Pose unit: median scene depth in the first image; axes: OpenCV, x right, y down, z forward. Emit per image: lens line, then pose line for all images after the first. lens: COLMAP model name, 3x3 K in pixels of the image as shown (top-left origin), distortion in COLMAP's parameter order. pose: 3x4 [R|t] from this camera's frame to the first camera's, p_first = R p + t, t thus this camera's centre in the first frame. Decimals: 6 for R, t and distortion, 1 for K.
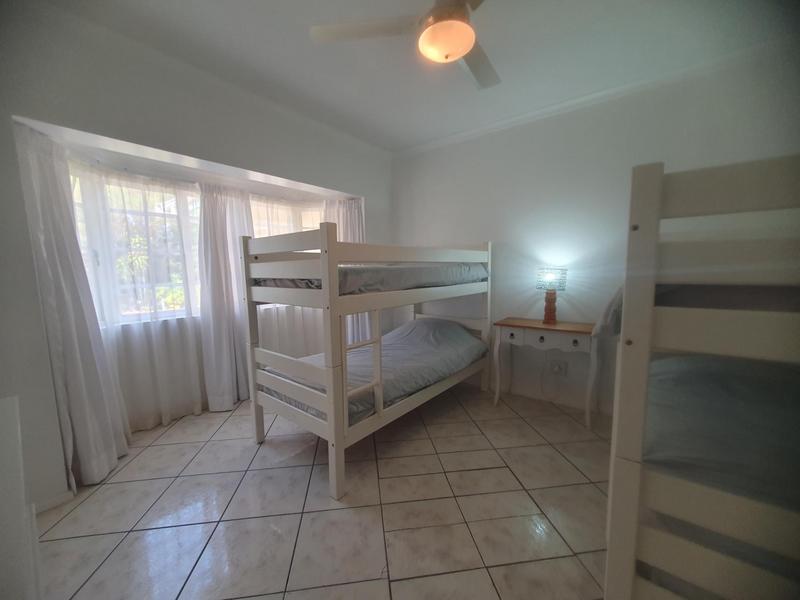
lens RADIAL K [[317.1, 0, 400.0], [0, 317.1, 309.9], [0, 0, 1]] dist [0.013234, 0.000310]
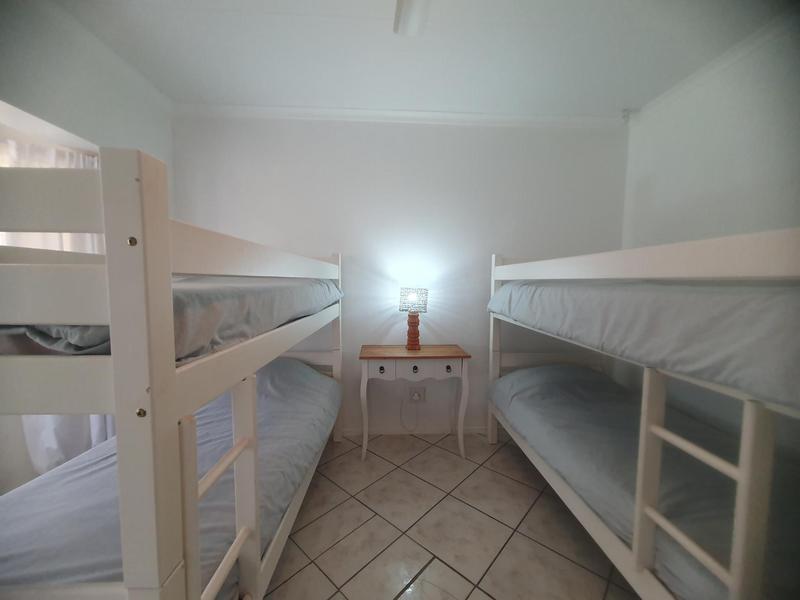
lens RADIAL K [[317.1, 0, 400.0], [0, 317.1, 309.9], [0, 0, 1]] dist [0.013234, 0.000310]
pose [[0.761995, -0.034267, 0.646676, -0.137963], [0.062864, 0.997797, -0.021202, -0.052602], [-0.644524, 0.056808, 0.762470, 0.333351]]
